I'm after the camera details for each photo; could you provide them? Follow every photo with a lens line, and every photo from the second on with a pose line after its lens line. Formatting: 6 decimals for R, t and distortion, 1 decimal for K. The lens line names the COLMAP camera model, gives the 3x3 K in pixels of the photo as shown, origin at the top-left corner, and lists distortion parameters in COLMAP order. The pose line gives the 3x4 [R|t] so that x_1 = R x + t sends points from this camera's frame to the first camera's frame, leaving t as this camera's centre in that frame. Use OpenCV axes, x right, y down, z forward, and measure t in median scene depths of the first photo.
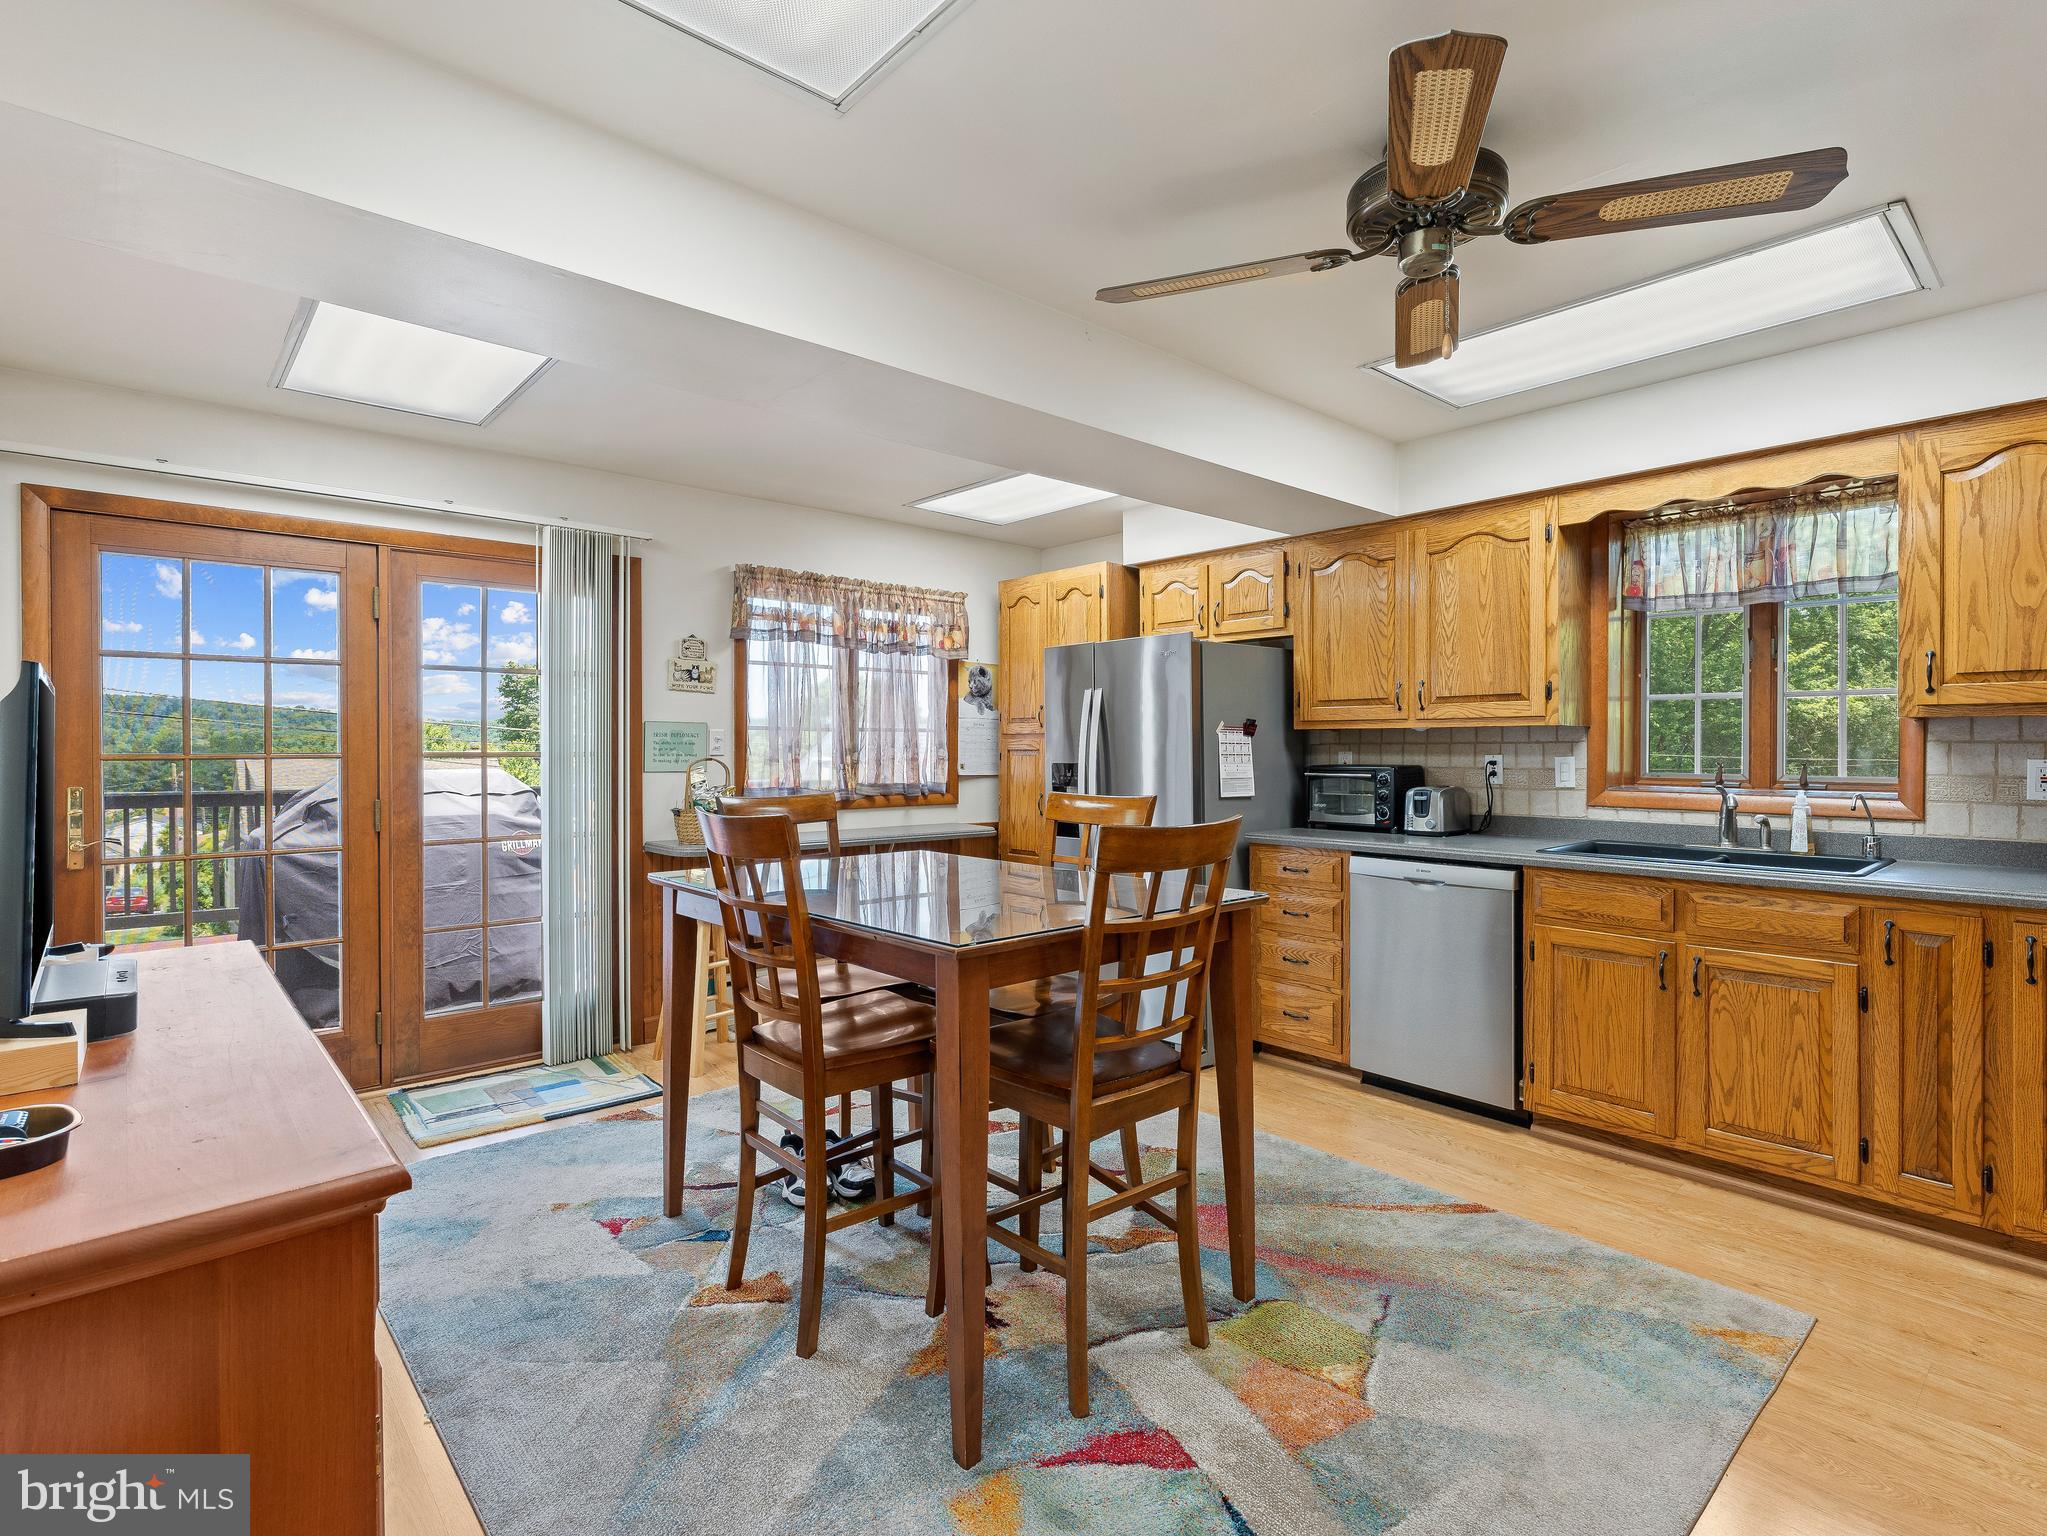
lens RADIAL K [[1036.5, 0, 1028.1], [0, 1036.5, 752.6], [0, 0, 1]] dist [-0.014166, -0.000202]
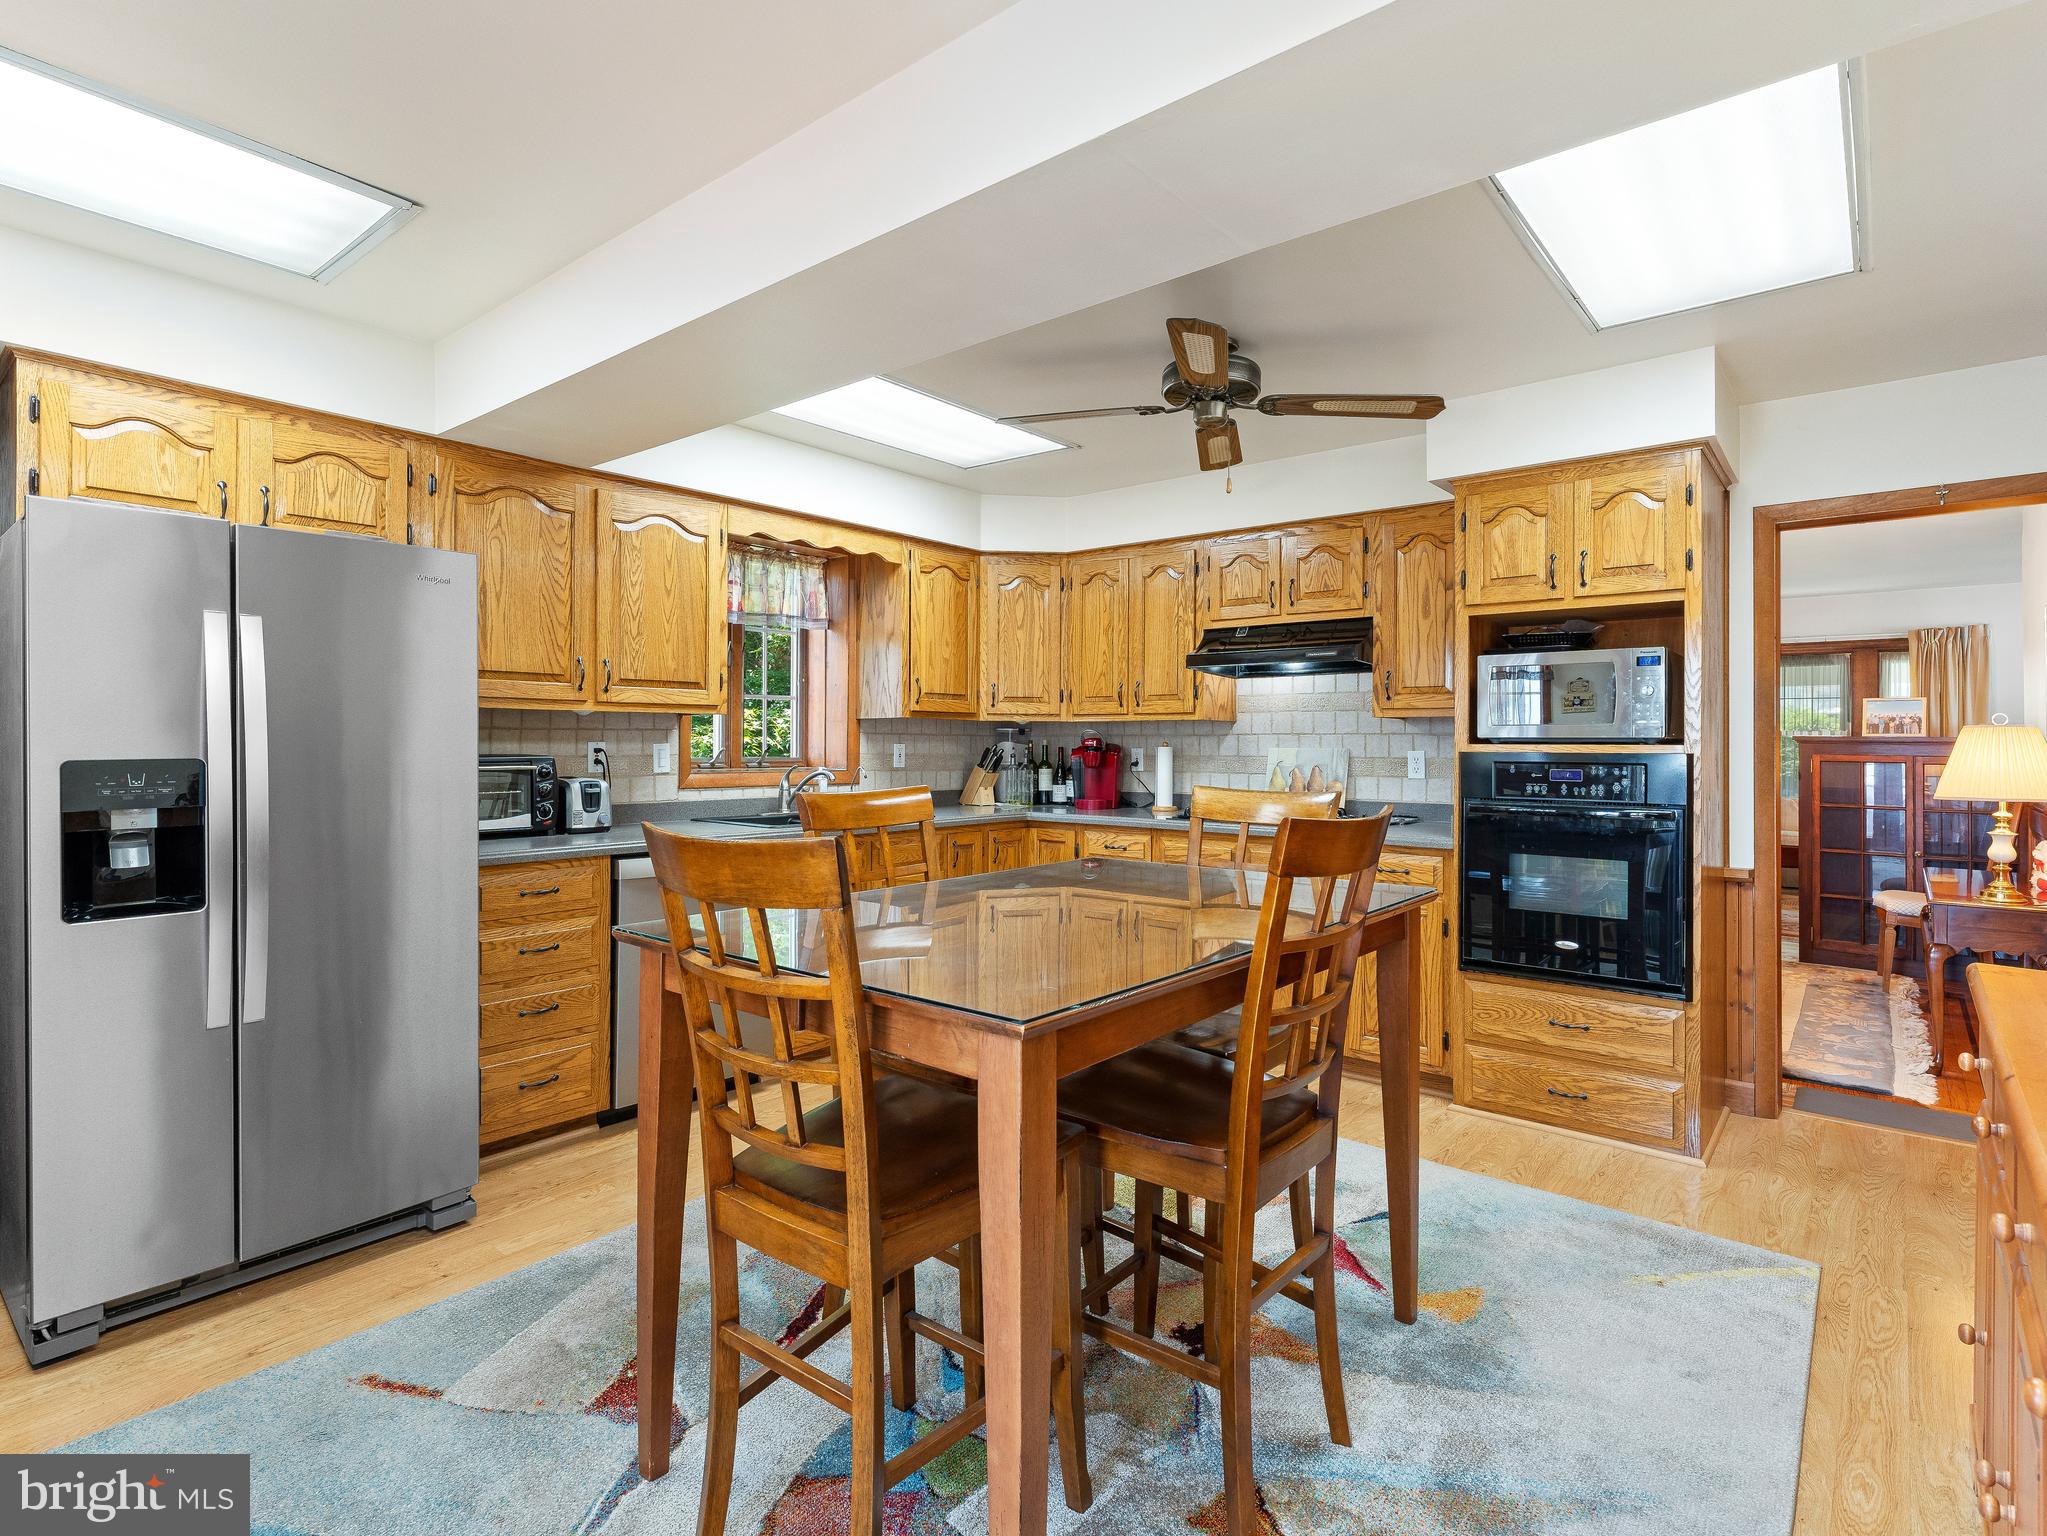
lens RADIAL K [[1028.0, 0, 1017.7], [0, 1028.0, 741.3], [0, 0, 1]] dist [-0.001615, -0.000462]
pose [[-0.154085, 0.001697, 0.988056, -0.714847], [0.001662, 0.999998, -0.001458, 0.004991], [-0.988056, 0.001417, -0.154088, 1.005506]]
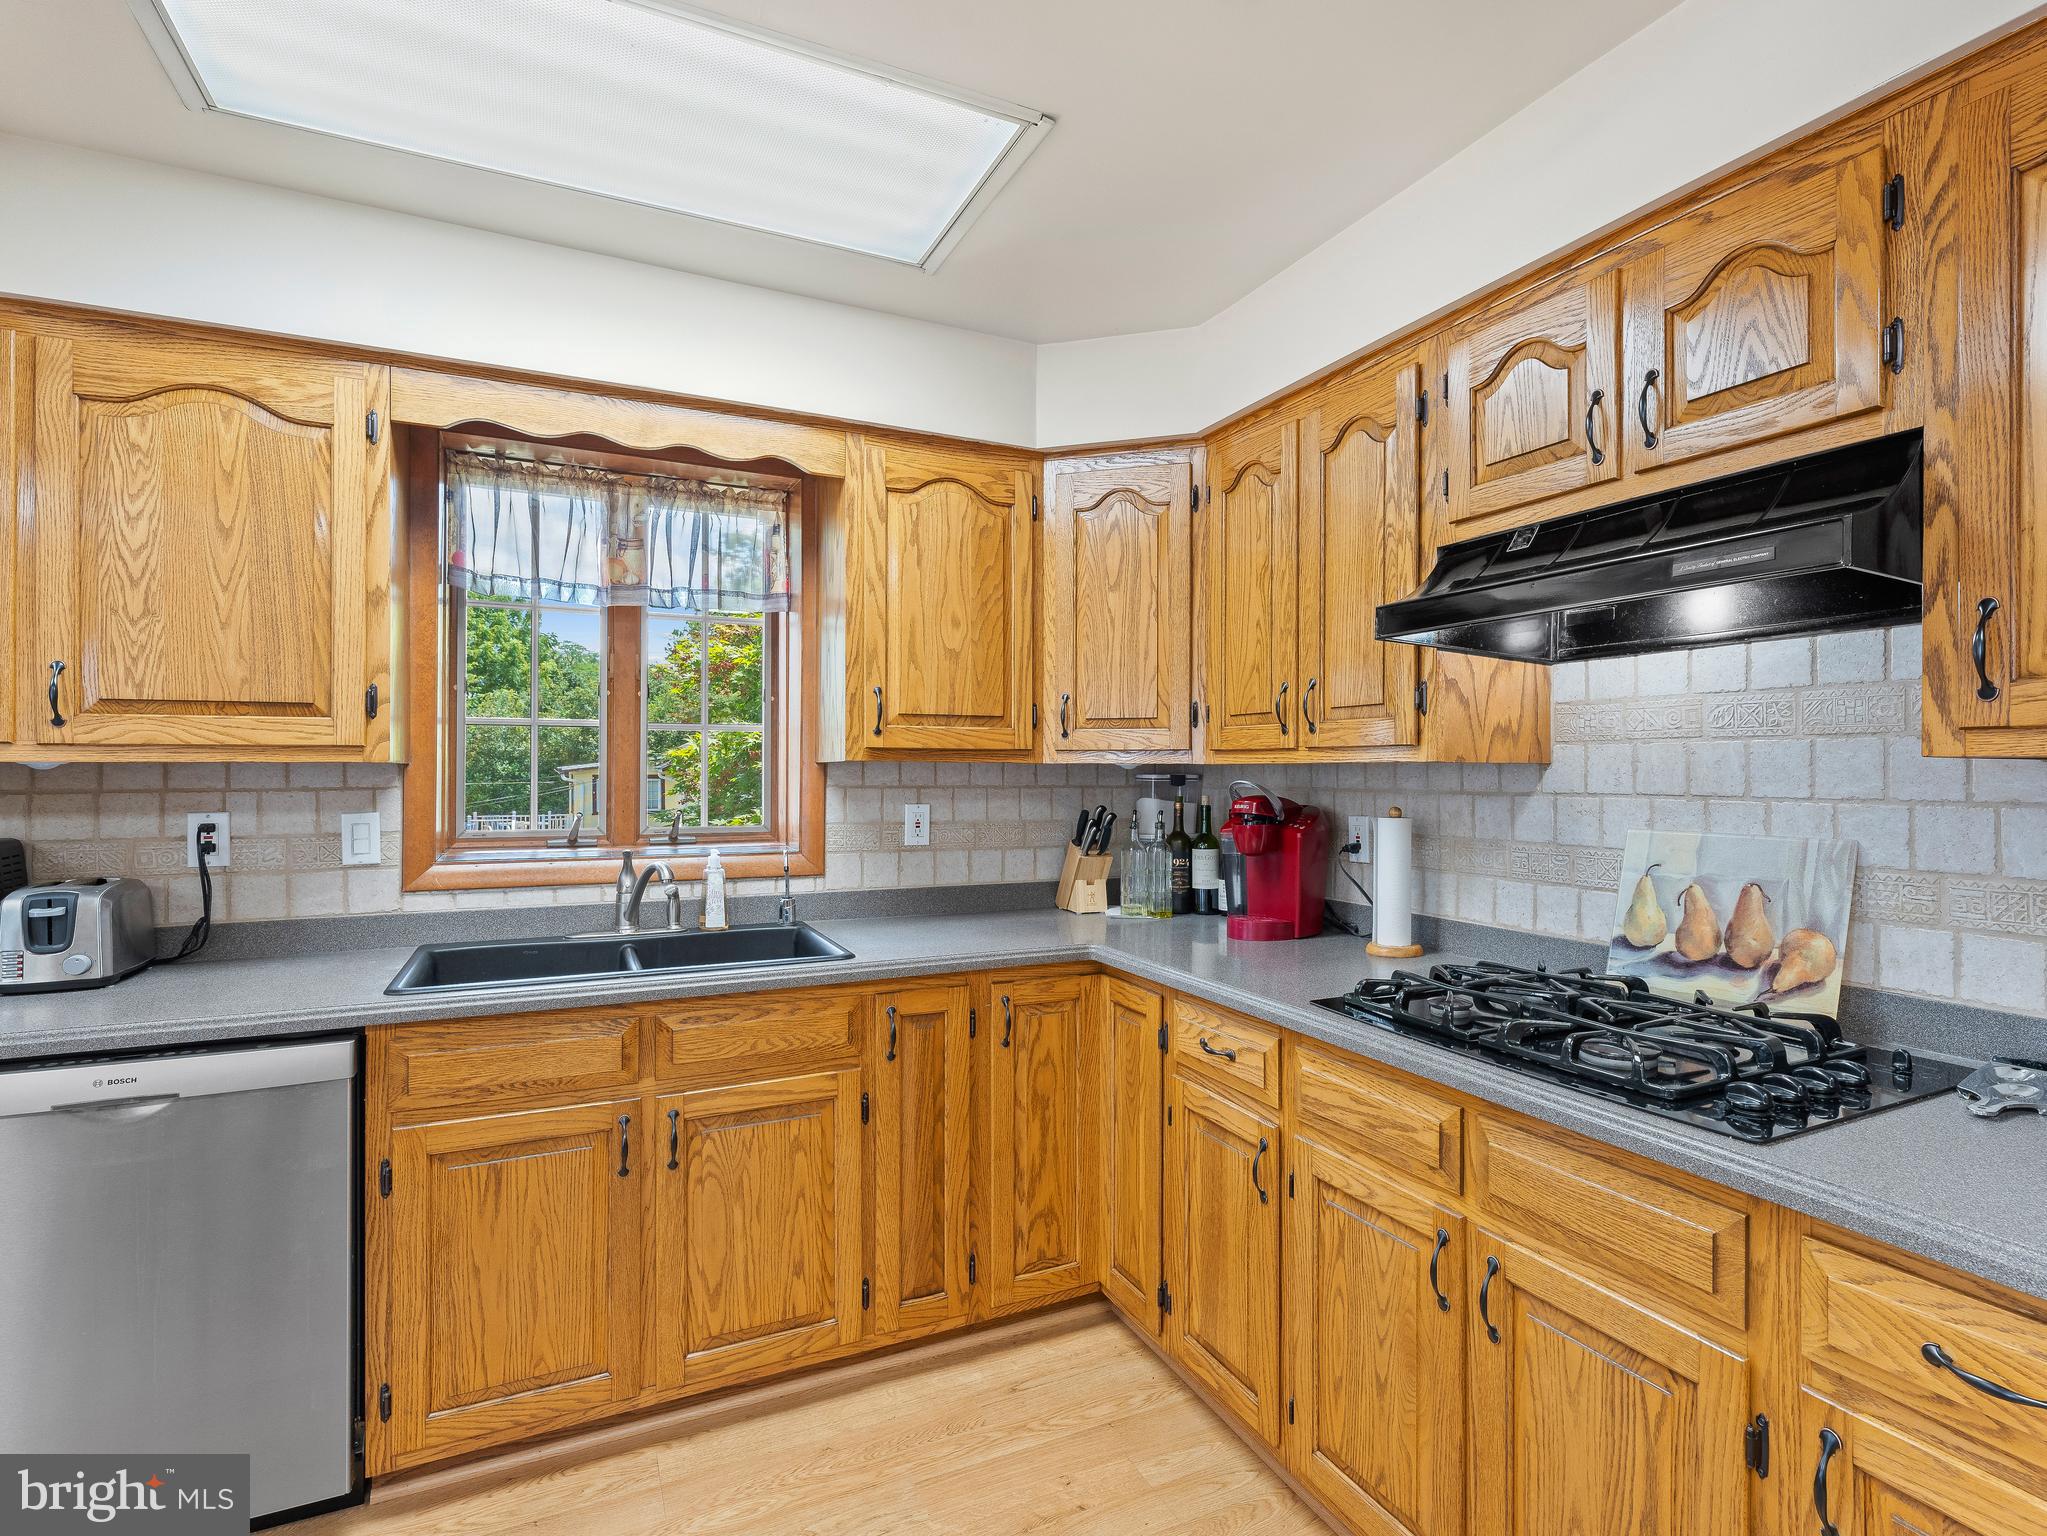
lens RADIAL K [[1016.1, 0, 1077.3], [0, 1016.1, 768.1], [0, 0, 1]] dist [-0.001199, -0.000518]
pose [[0.254310, 0.002040, 0.967121, 0.069258], [0.003738, 0.999988, -0.003092, -0.023437], [-0.967116, 0.004401, 0.254299, 0.560001]]
